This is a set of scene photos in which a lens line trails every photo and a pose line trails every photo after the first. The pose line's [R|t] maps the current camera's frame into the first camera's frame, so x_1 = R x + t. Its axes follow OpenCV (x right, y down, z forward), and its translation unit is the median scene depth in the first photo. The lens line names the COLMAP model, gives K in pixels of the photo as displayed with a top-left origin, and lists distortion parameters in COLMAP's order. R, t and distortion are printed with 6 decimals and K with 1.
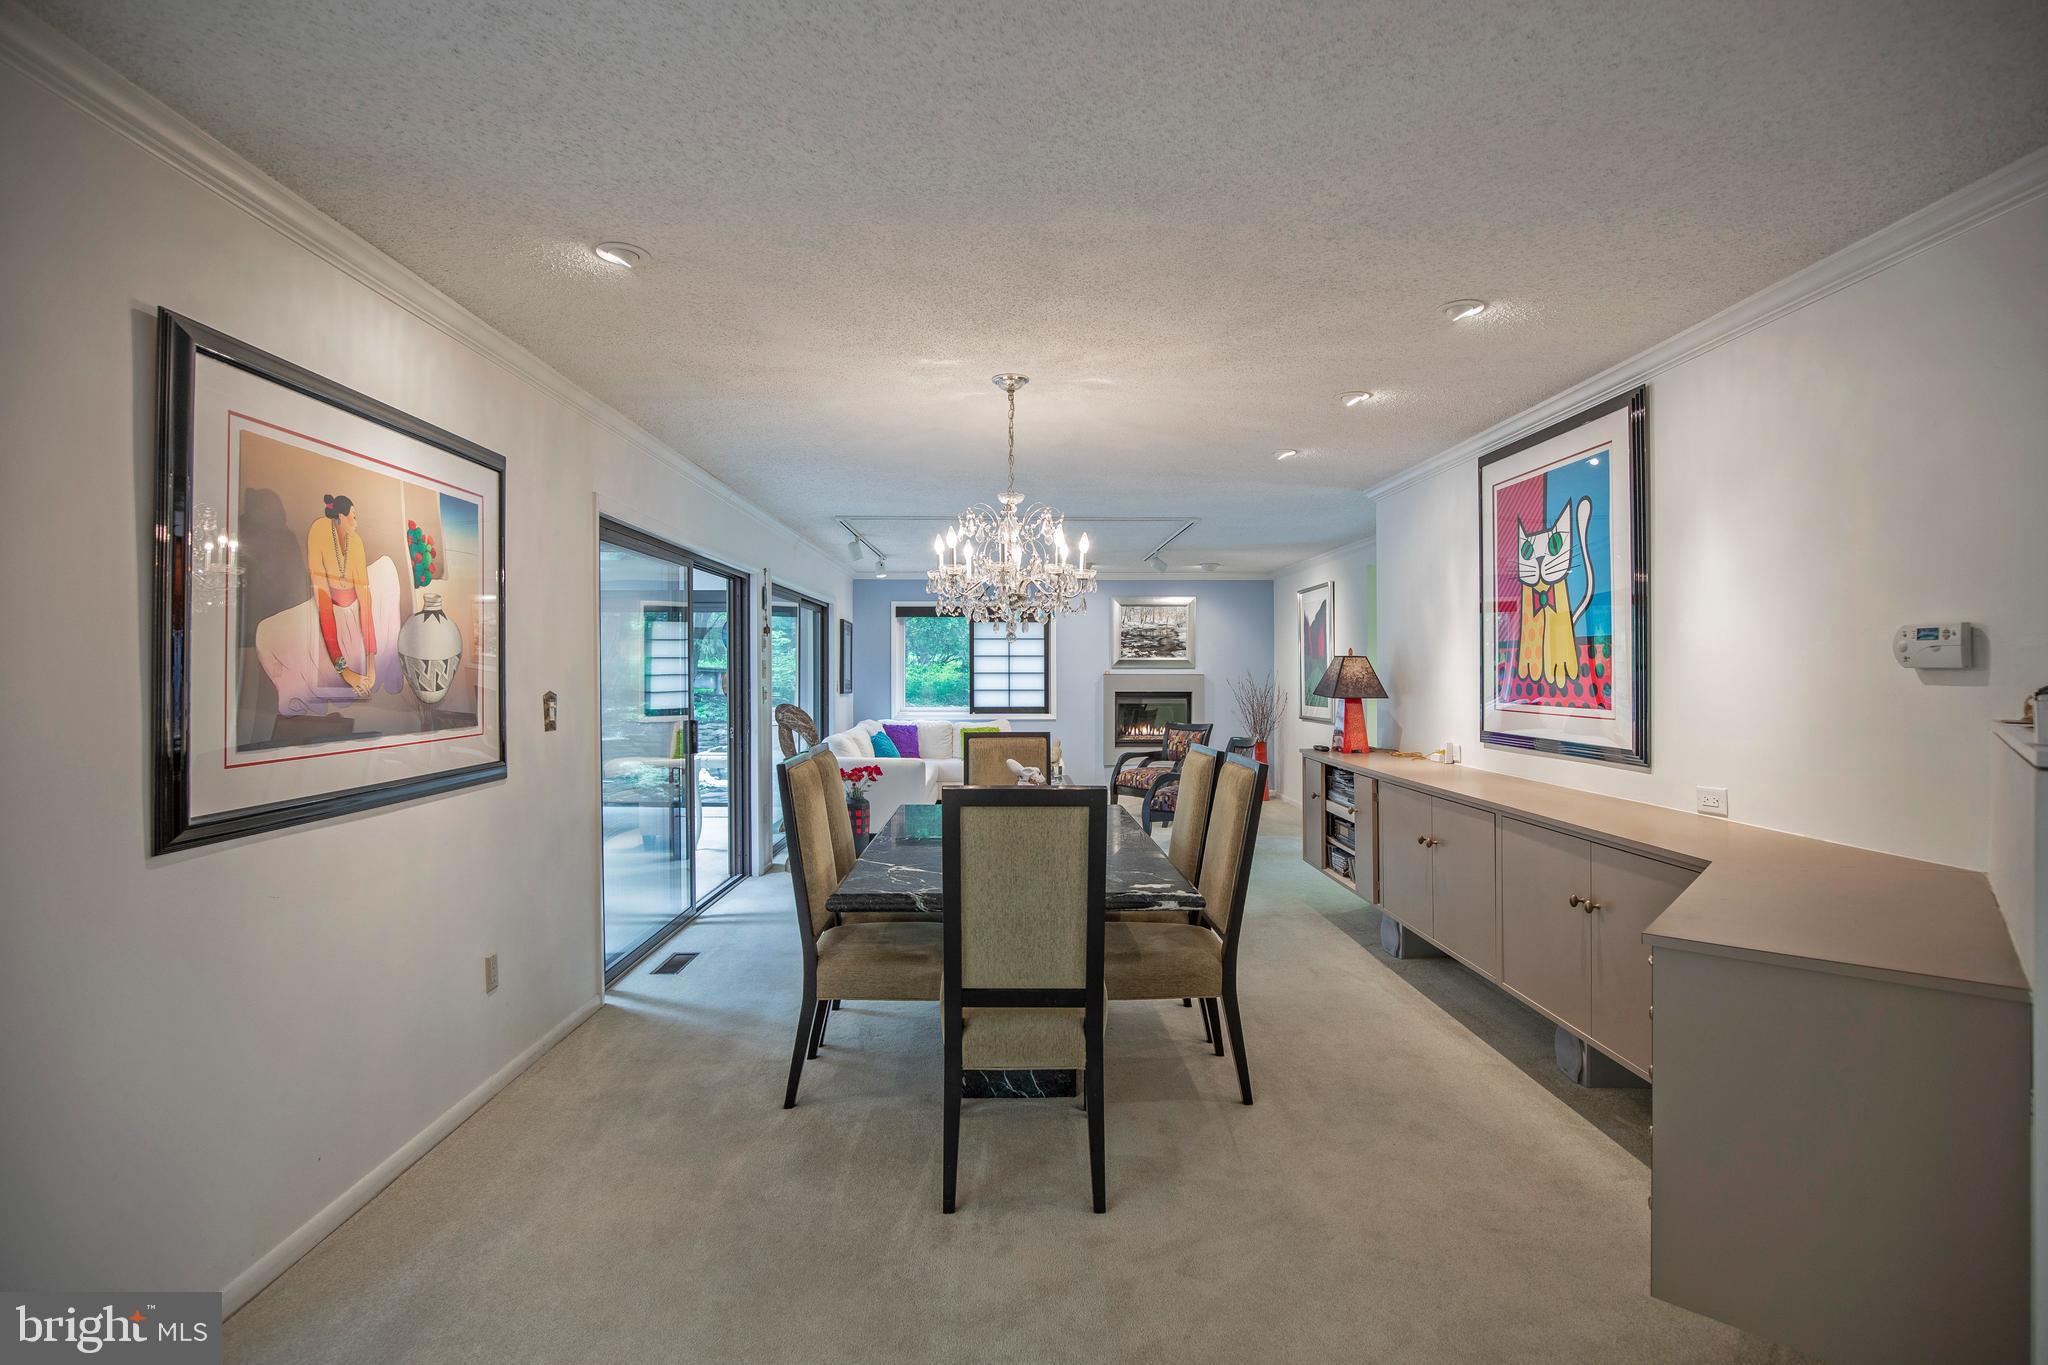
lens RADIAL K [[943.1, 0, 1010.7], [0, 943.1, 673.0], [0, 0, 1]] dist [-0.034680, 0.005149]
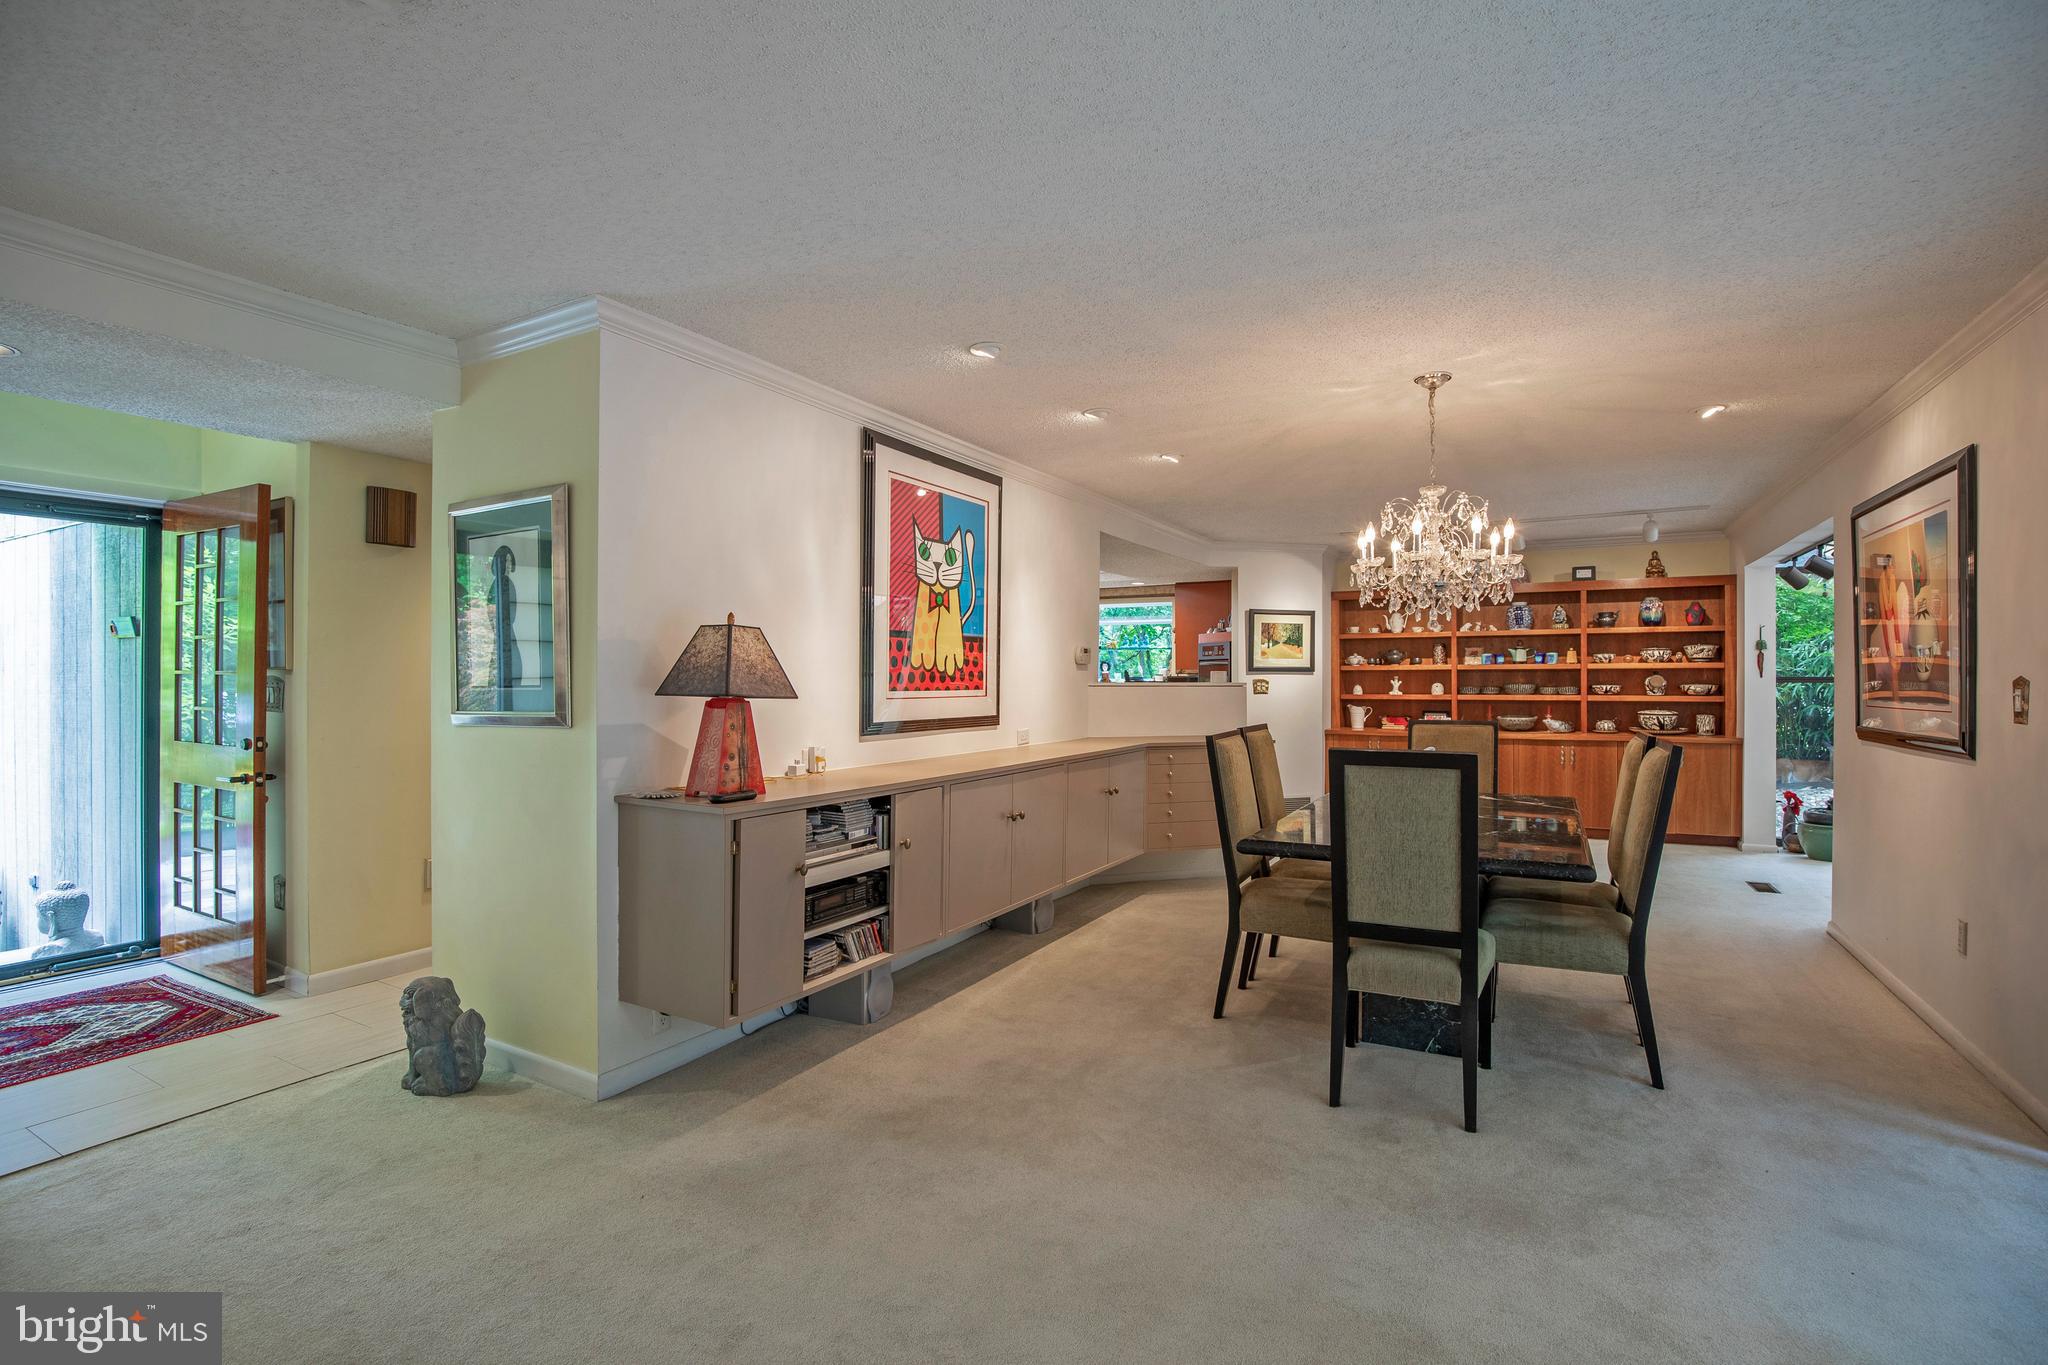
lens RADIAL K [[943.1, 0, 1037.4], [0, 943.1, 673.8], [0, 0, 1]] dist [-0.034680, 0.005149]
pose [[-0.870965, 0.002718, 0.491338, -0.067064], [0.001255, 0.999994, -0.003308, 0.010406], [-0.491344, -0.002264, -0.870963, 1.127213]]
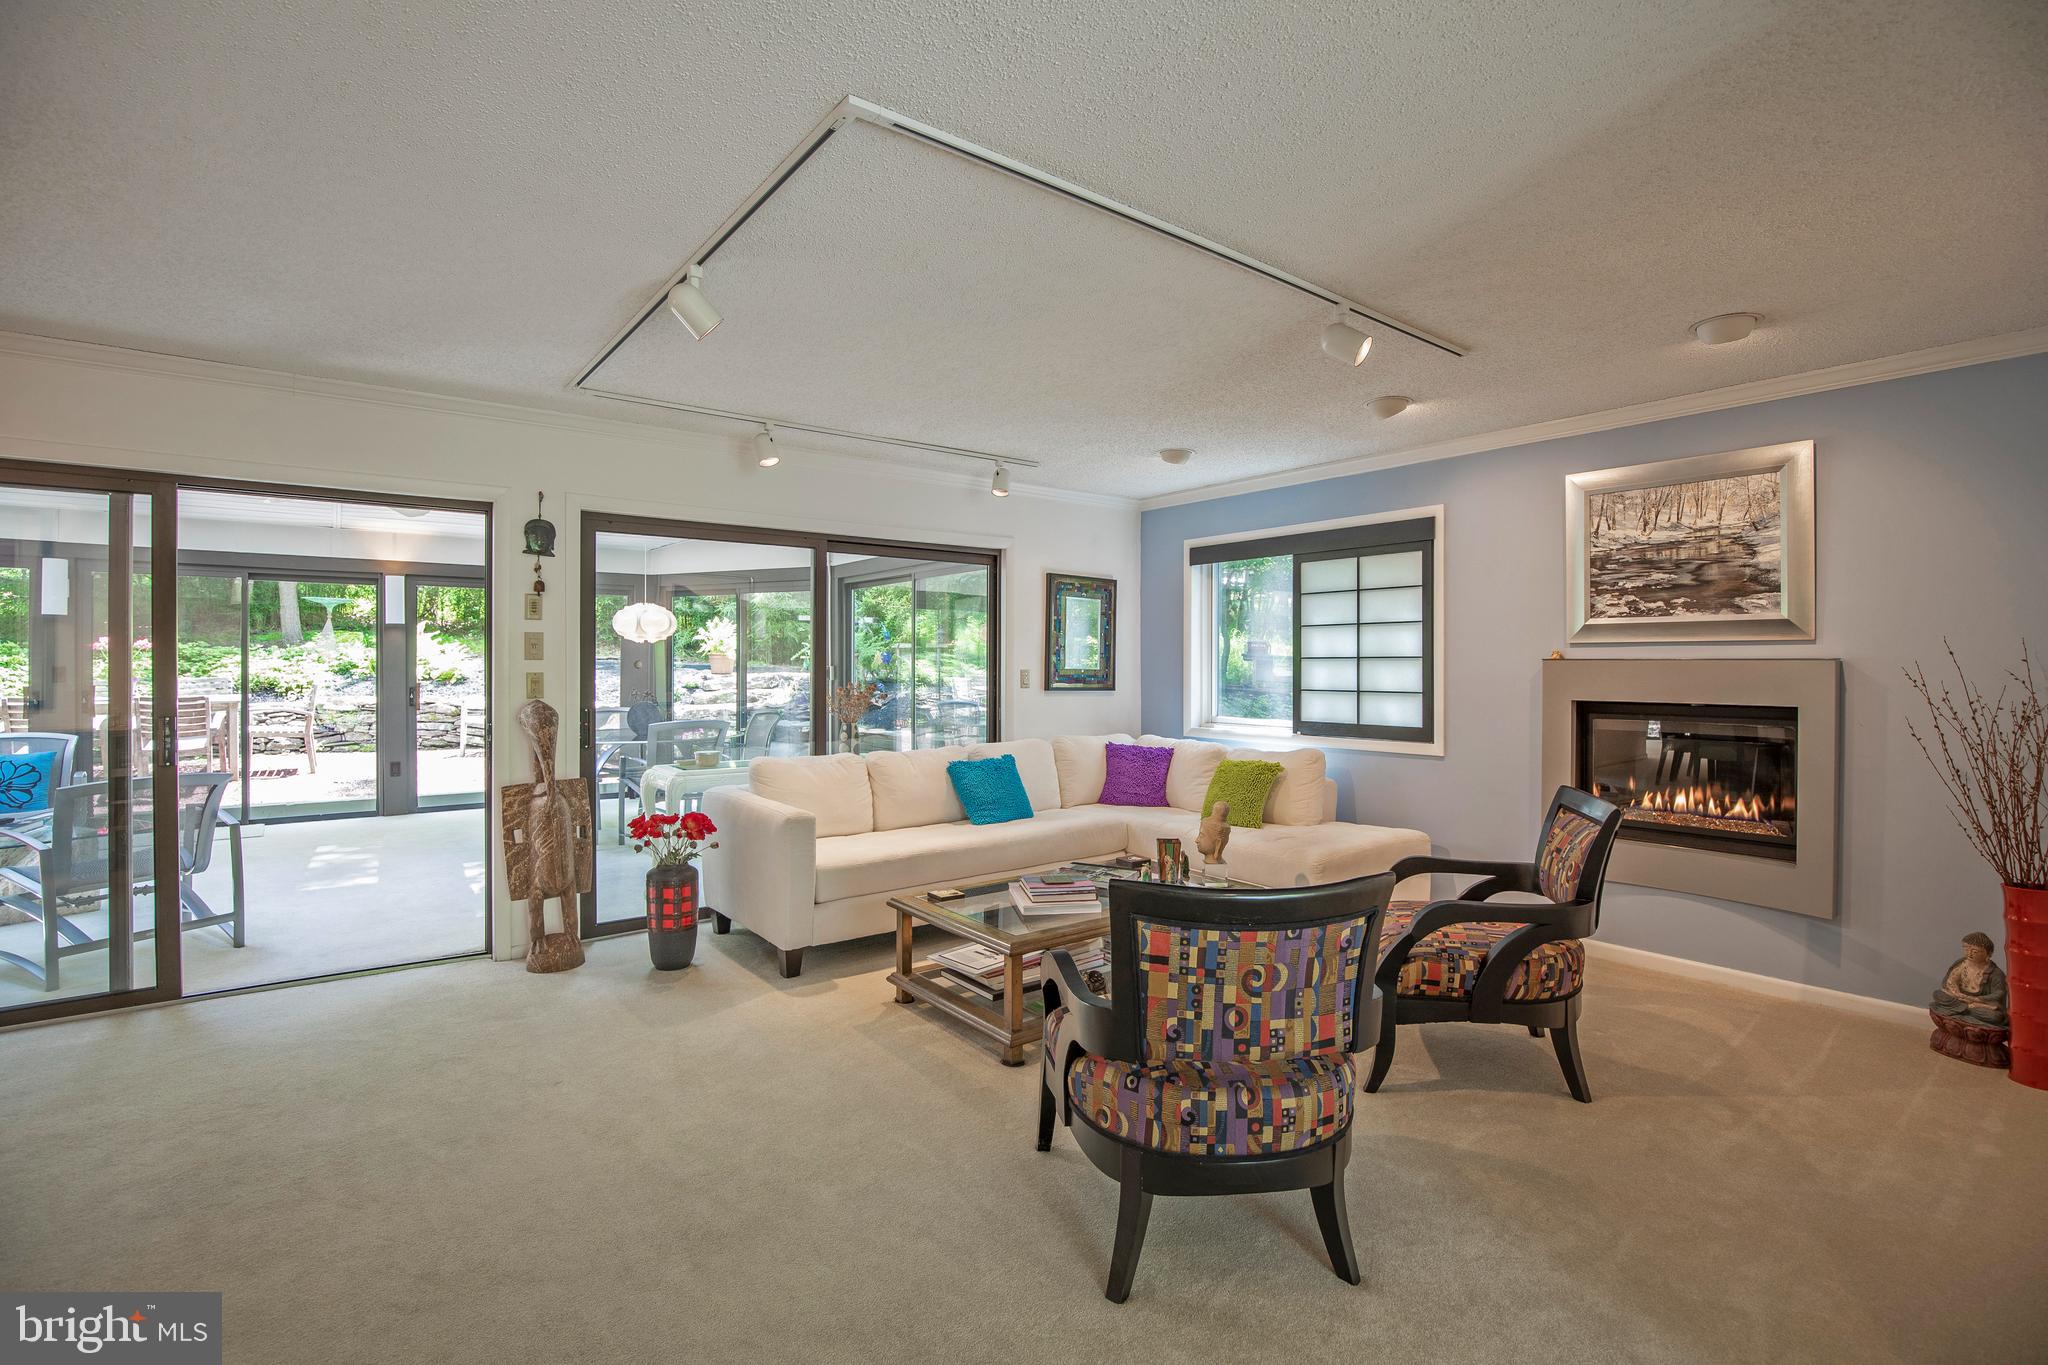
lens RADIAL K [[943.1, 0, 1029.0], [0, 943.1, 671.5], [0, 0, 1]] dist [-0.034680, 0.005149]
pose [[0.605459, 0.006495, -0.795850, 0.460493], [-0.004262, 0.999979, 0.004918, 0.009289], [0.795865, 0.000415, 0.605474, 0.873070]]
